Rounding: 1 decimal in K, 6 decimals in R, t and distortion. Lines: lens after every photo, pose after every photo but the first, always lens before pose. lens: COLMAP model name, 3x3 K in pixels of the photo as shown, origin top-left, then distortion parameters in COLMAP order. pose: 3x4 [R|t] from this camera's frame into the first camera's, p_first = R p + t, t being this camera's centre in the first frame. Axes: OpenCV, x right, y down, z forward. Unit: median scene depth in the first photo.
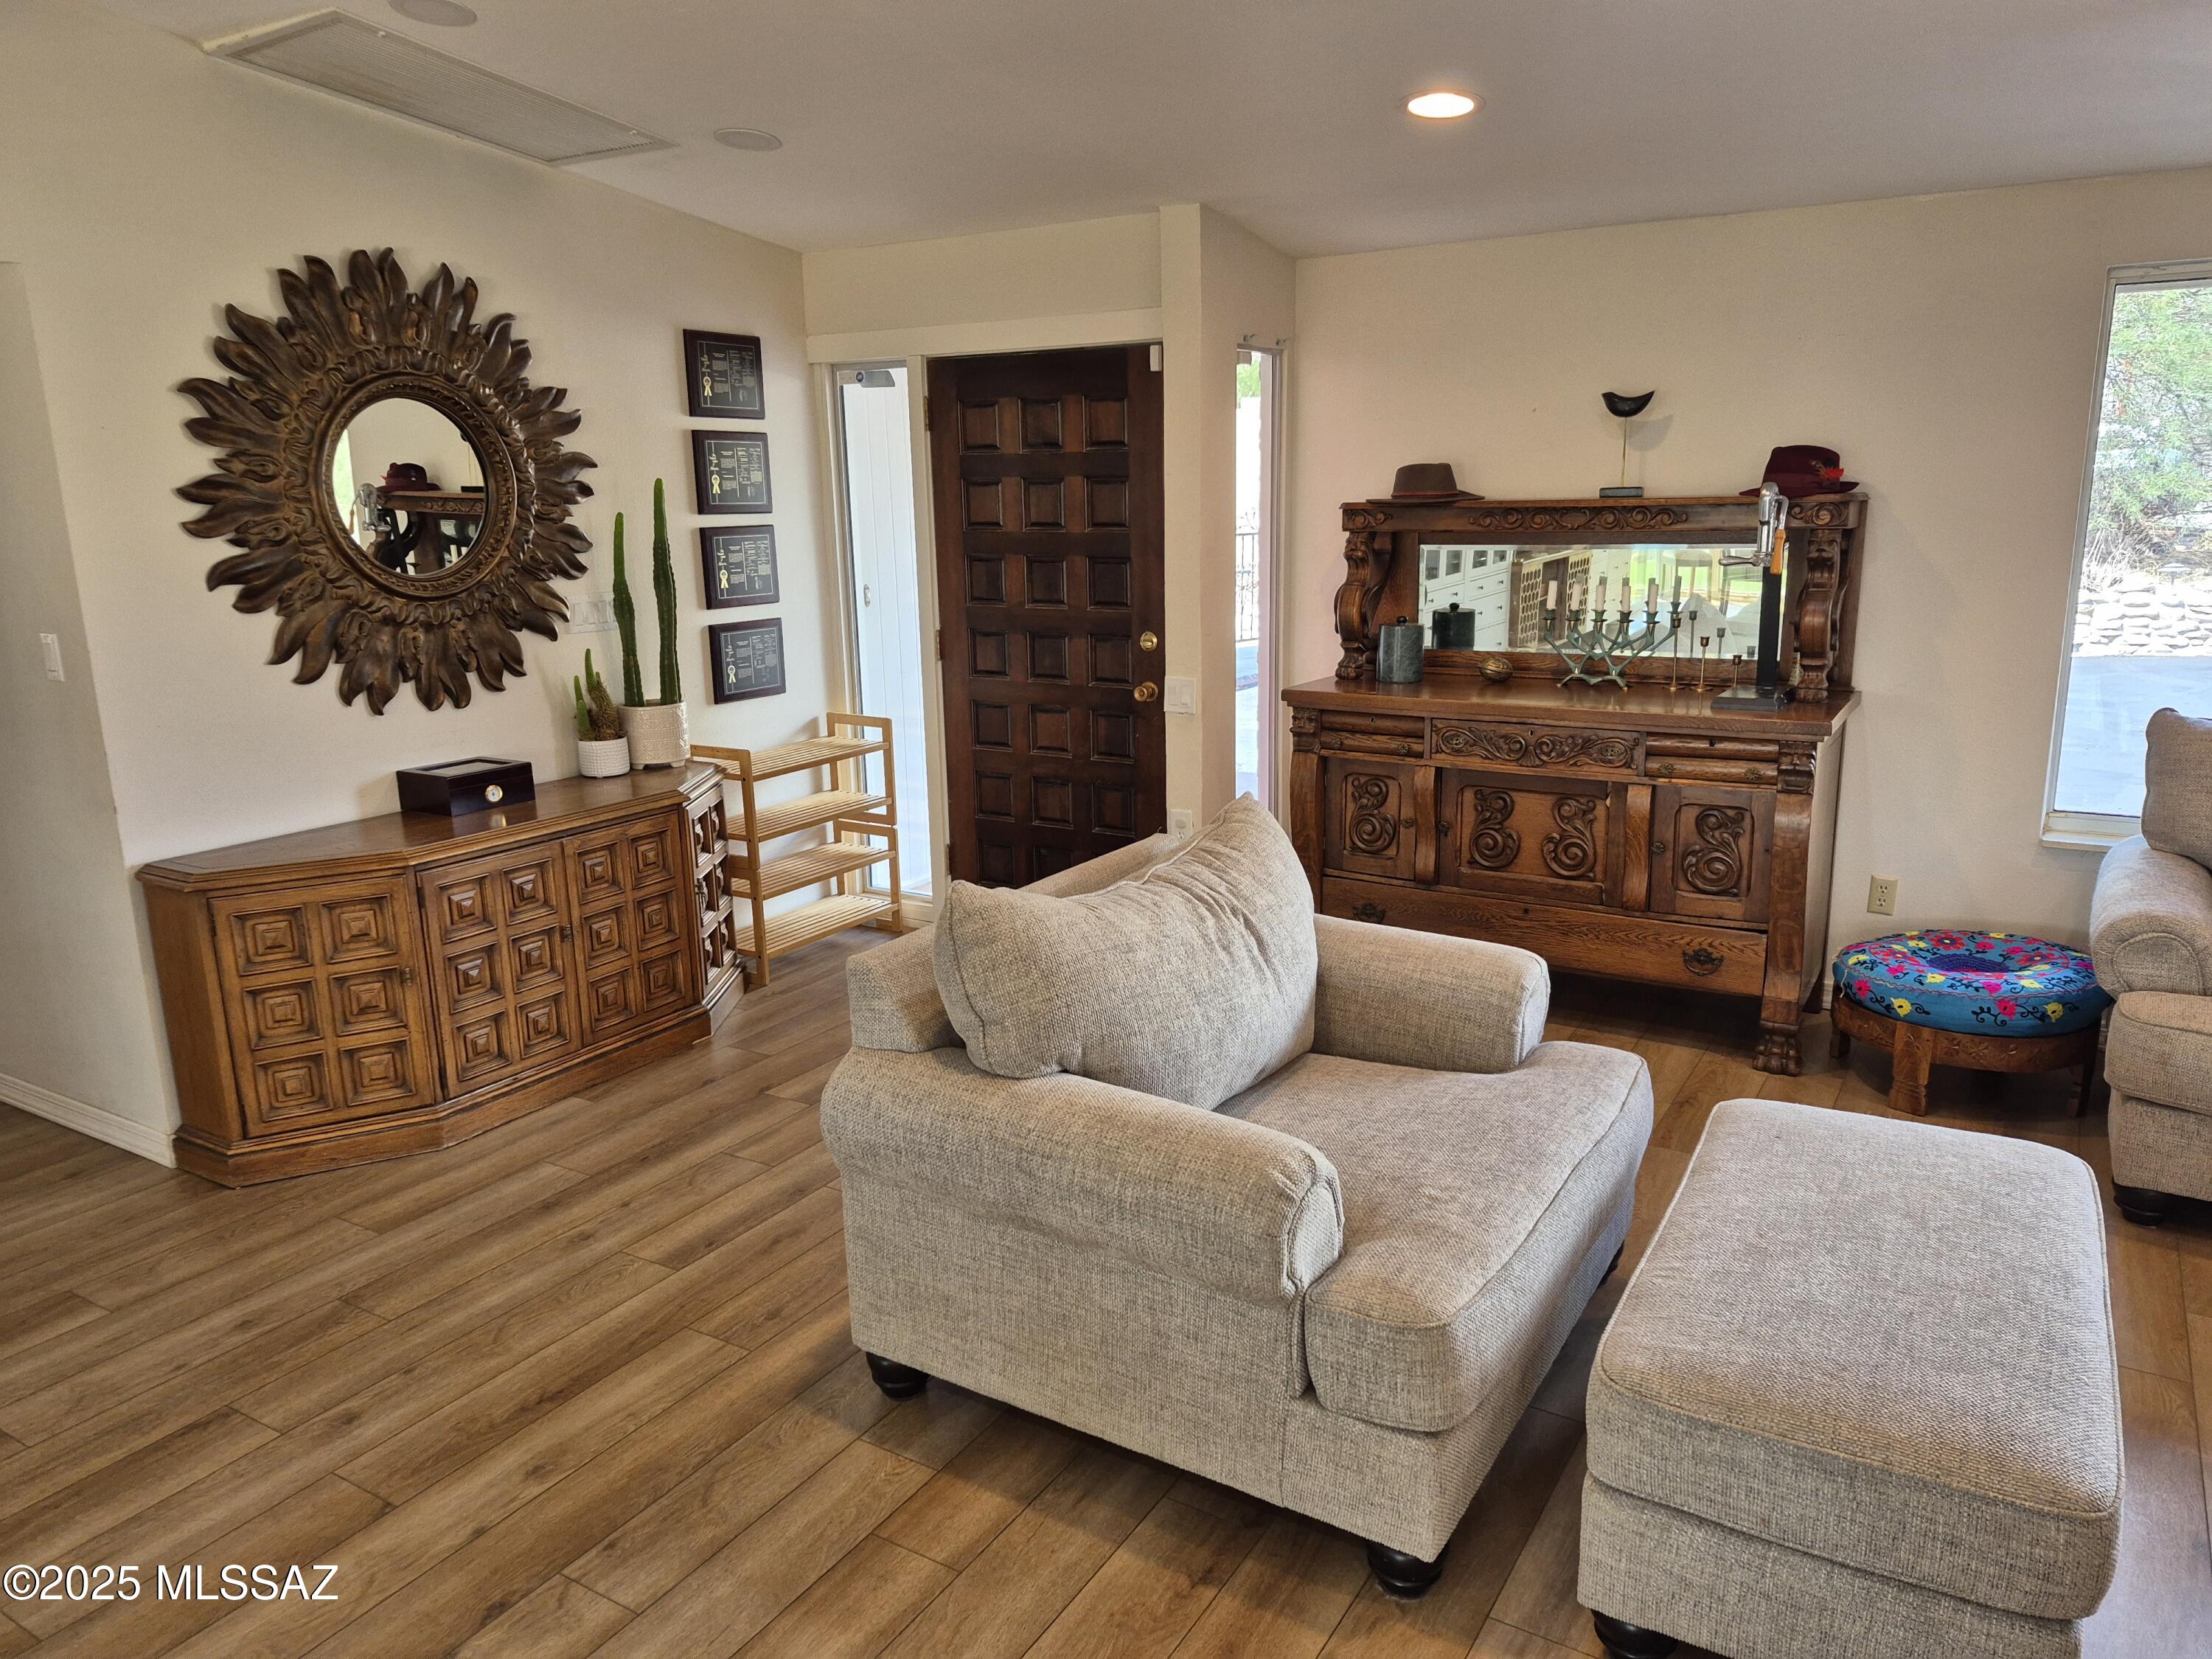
lens RADIAL K [[1528.8, 0, 1101.7], [0, 1528.8, 833.8], [0, 0, 1]] dist [0.088276, -0.097062]
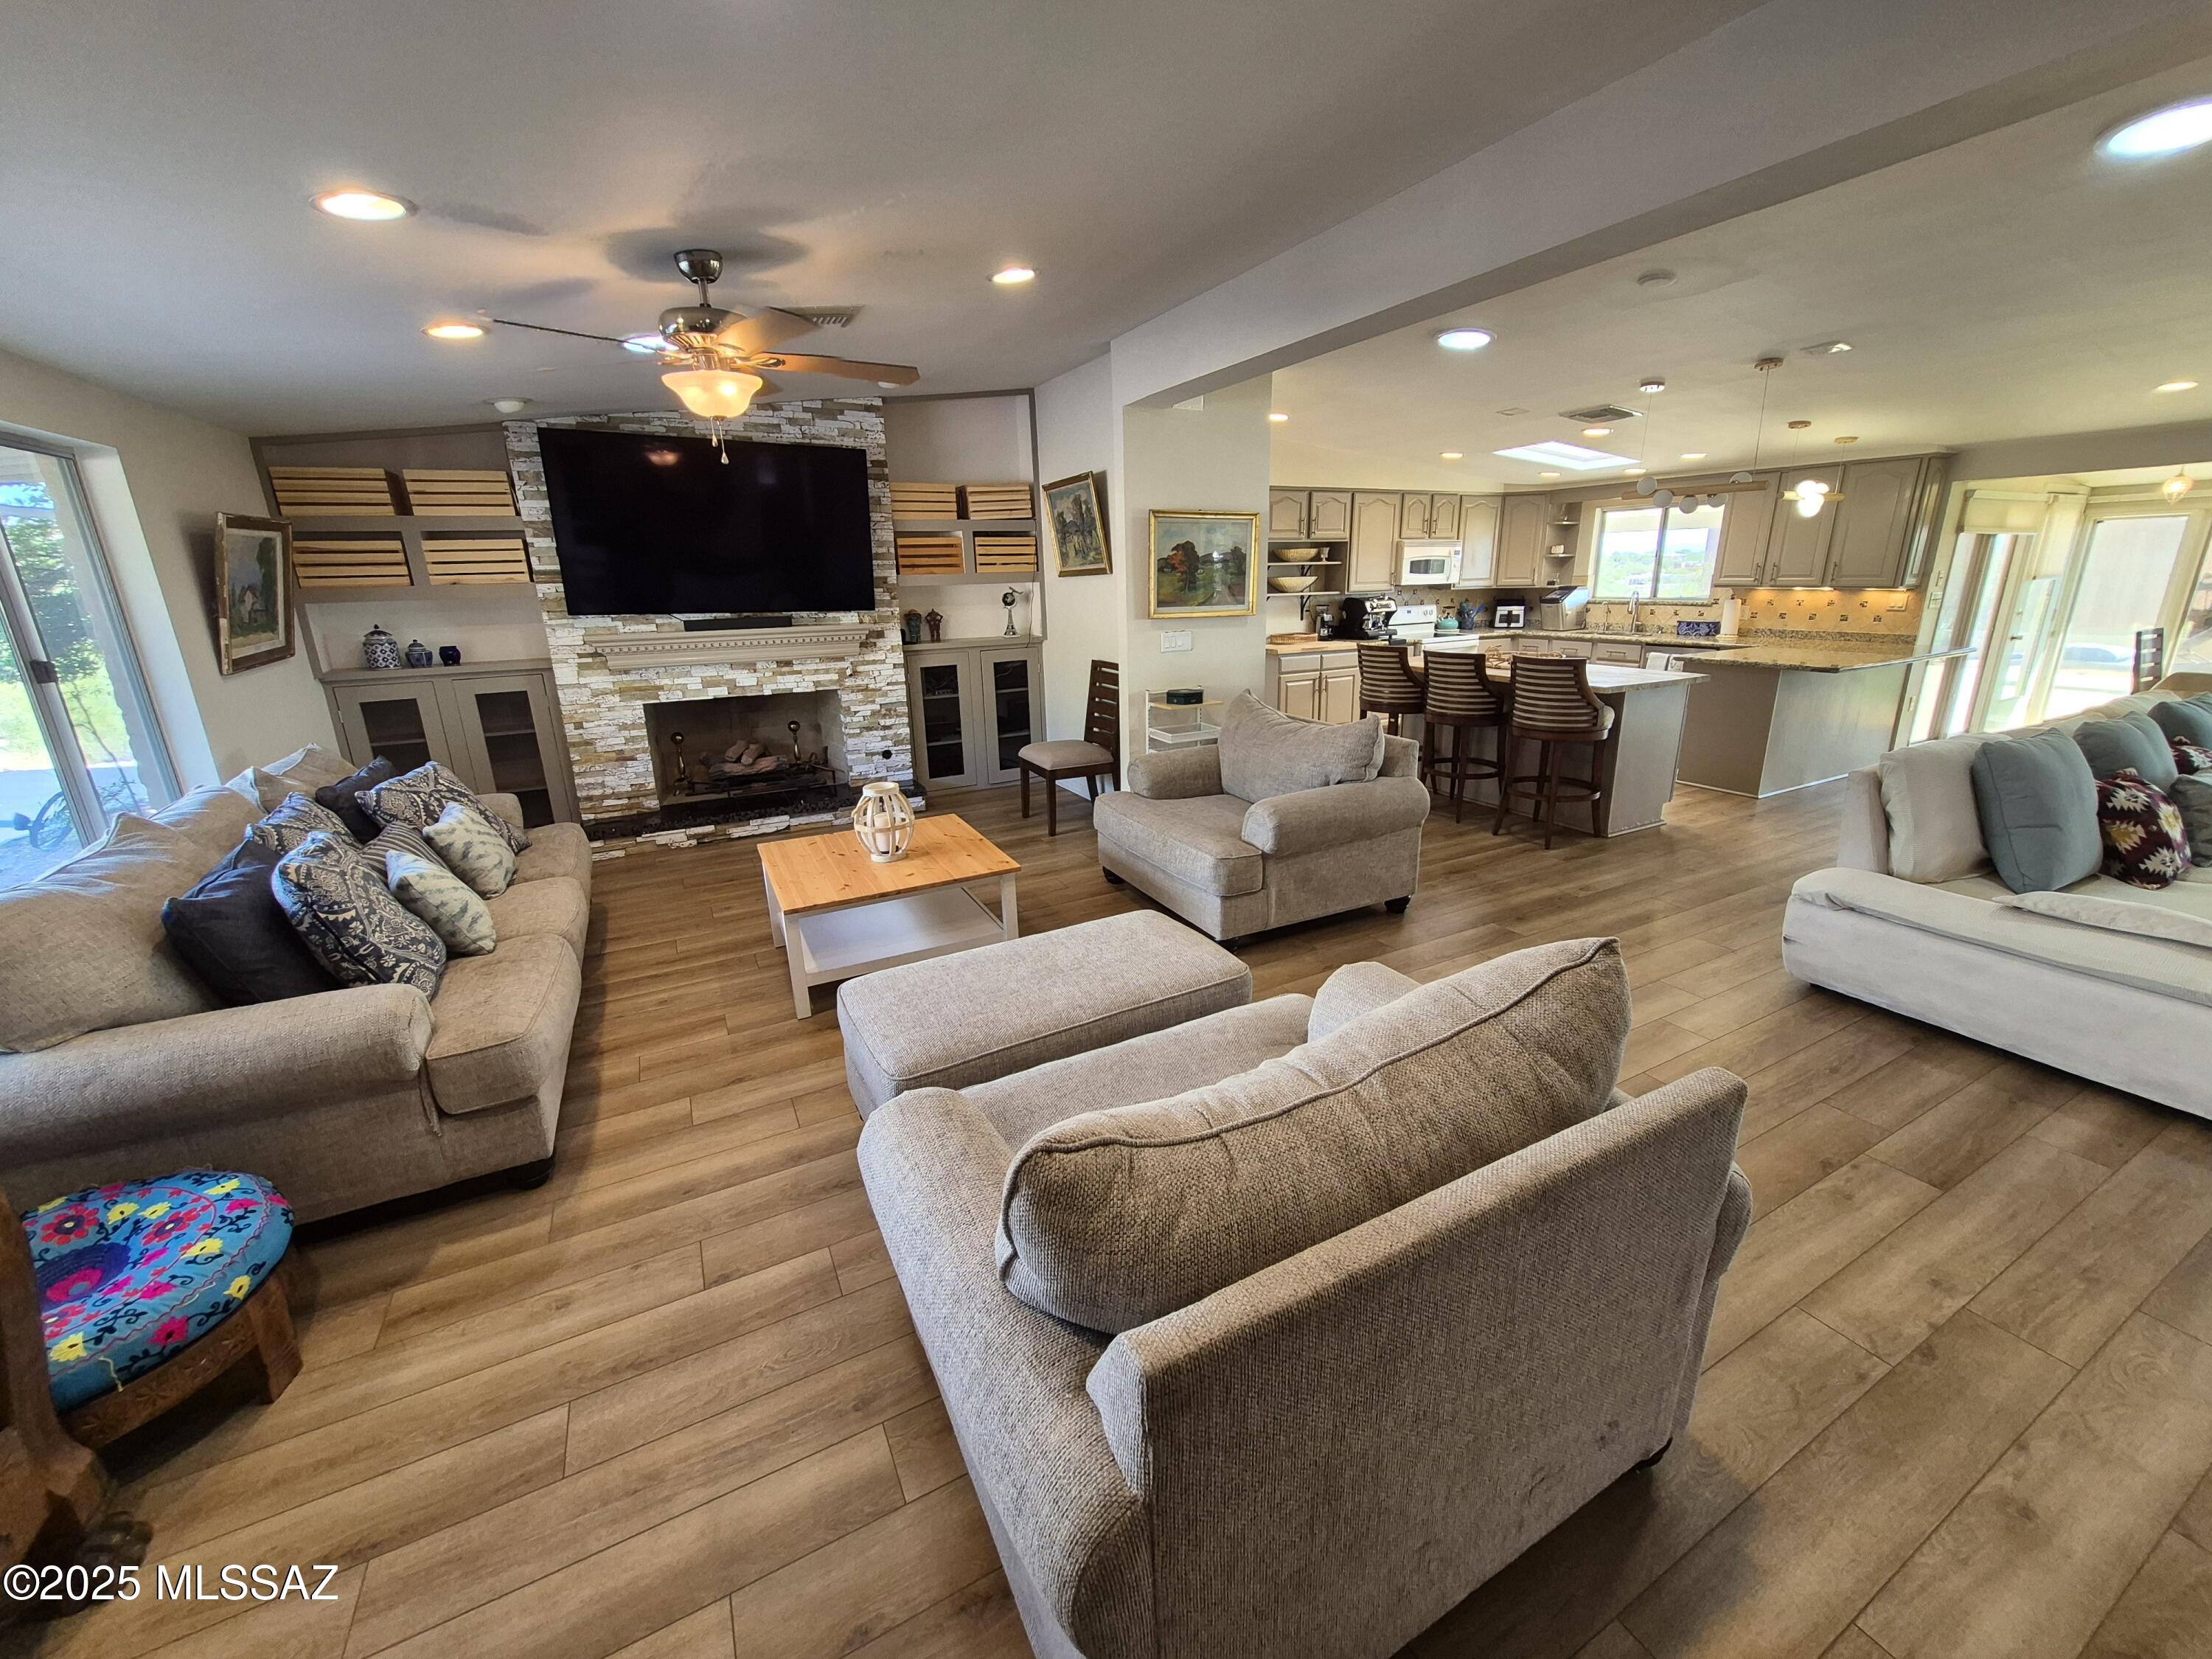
lens RADIAL K [[867.2, 0, 1122.8], [0, 867.2, 810.7], [0, 0, 1]] dist [0.004031, -0.001148]
pose [[-0.864612, -0.098963, 0.492598, -0.053977], [0.147616, 0.887109, 0.437318, -0.208655], [-0.480267, 0.450826, -0.752396, 0.930995]]
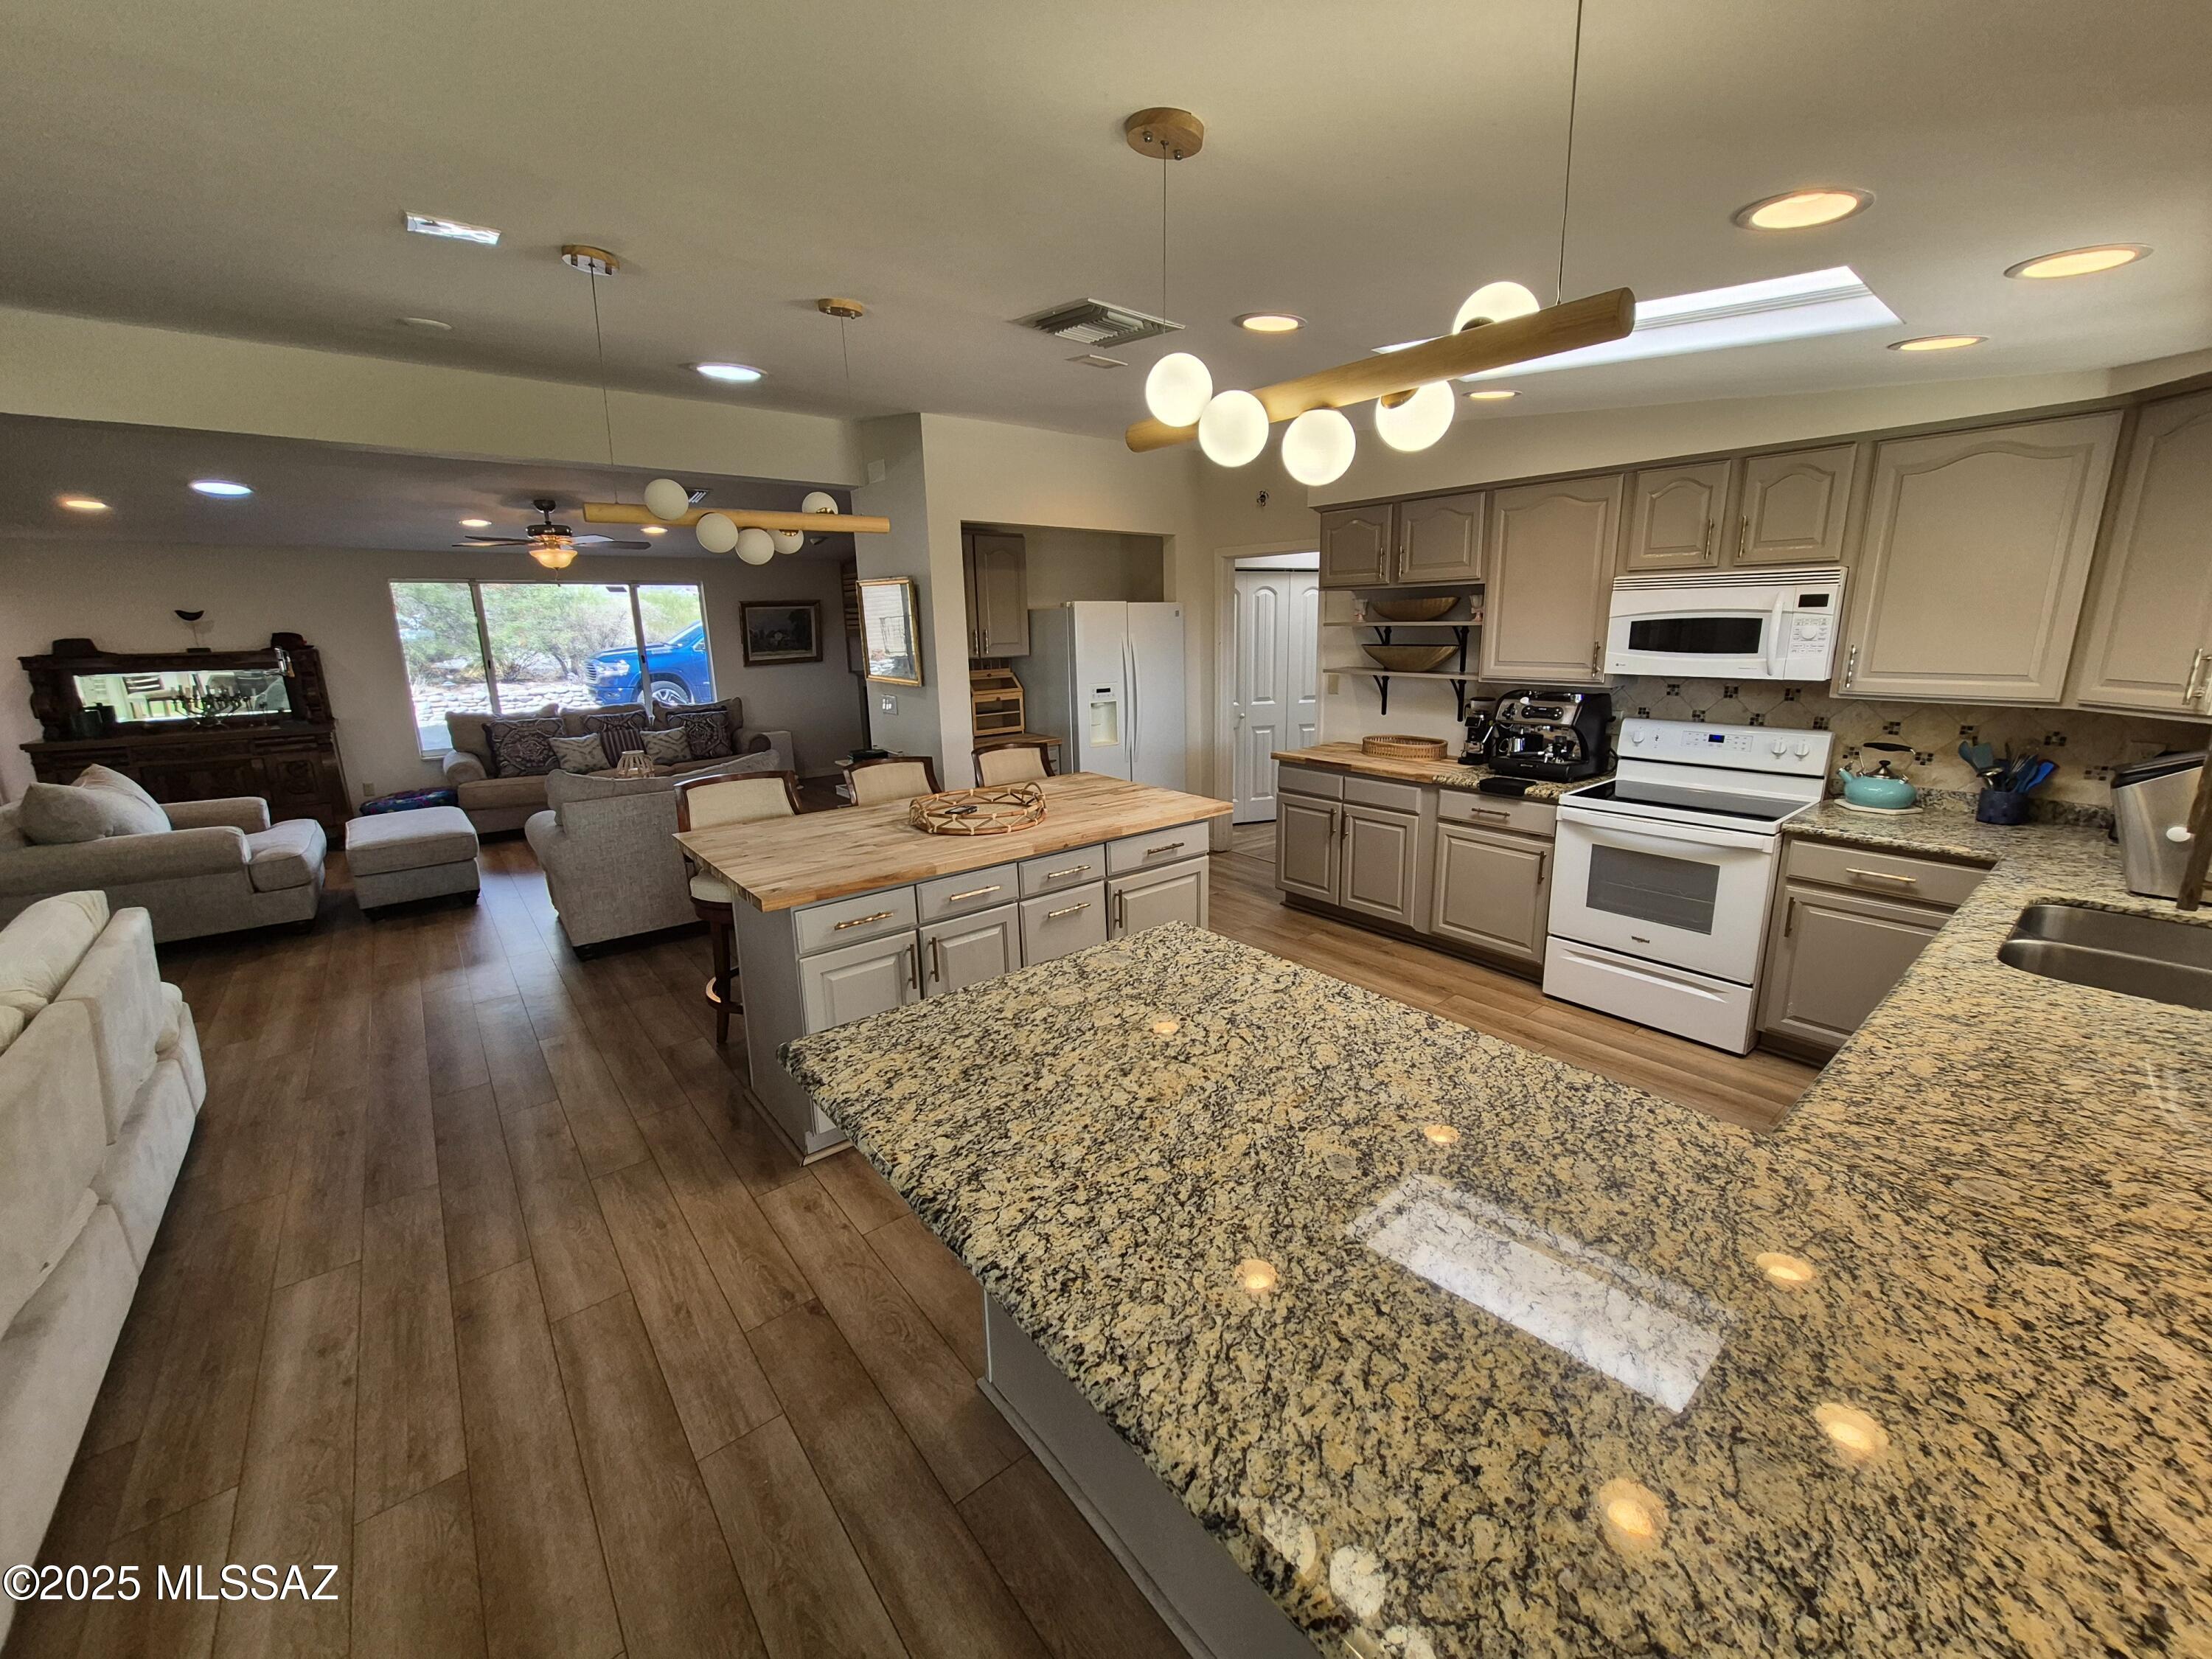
lens RADIAL K [[867.2, 0, 1122.4], [0, 867.2, 813.9], [0, 0, 1]] dist [0.004031, -0.001148]
pose [[0.318619, -0.194071, 0.927803, -0.586998], [0.220651, 0.967112, 0.126519, 0.201668], [-0.921843, 0.164410, 0.350963, -0.889971]]
